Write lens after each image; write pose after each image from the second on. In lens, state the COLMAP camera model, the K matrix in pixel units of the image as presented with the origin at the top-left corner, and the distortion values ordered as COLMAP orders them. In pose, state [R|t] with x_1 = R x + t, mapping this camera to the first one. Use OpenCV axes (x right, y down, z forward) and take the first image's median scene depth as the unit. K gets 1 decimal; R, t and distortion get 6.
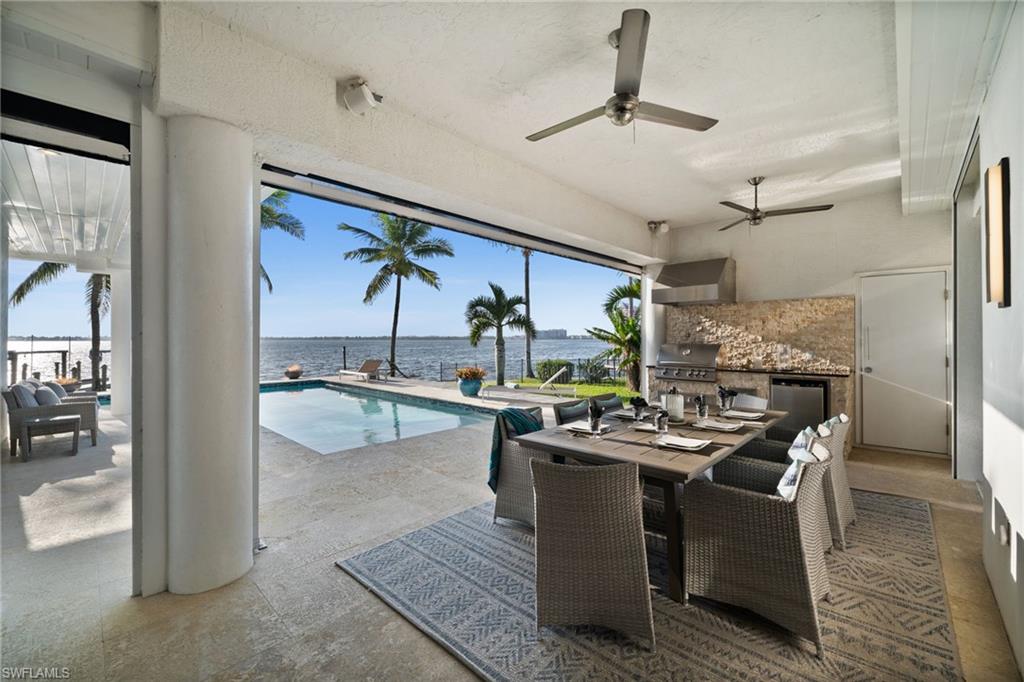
lens RADIAL K [[433.0, 0, 524.0], [0, 433.0, 337.3], [0, 0, 1]] dist [-0.001196, 0.000080]
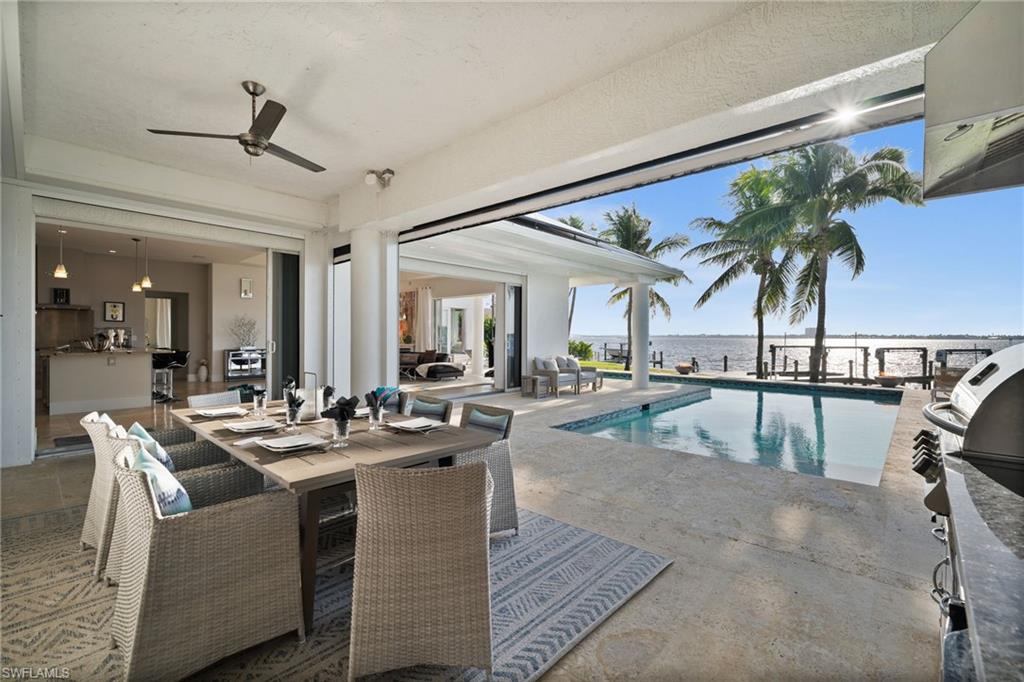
lens RADIAL K [[433.0, 0, 524.0], [0, 433.0, 337.3], [0, 0, 1]] dist [-0.001196, 0.000080]
pose [[-0.002242, 0.003672, -0.999991, 0.544120], [-0.000799, 0.999993, 0.003674, 0.001662], [0.999997, 0.000807, -0.002239, 0.633876]]
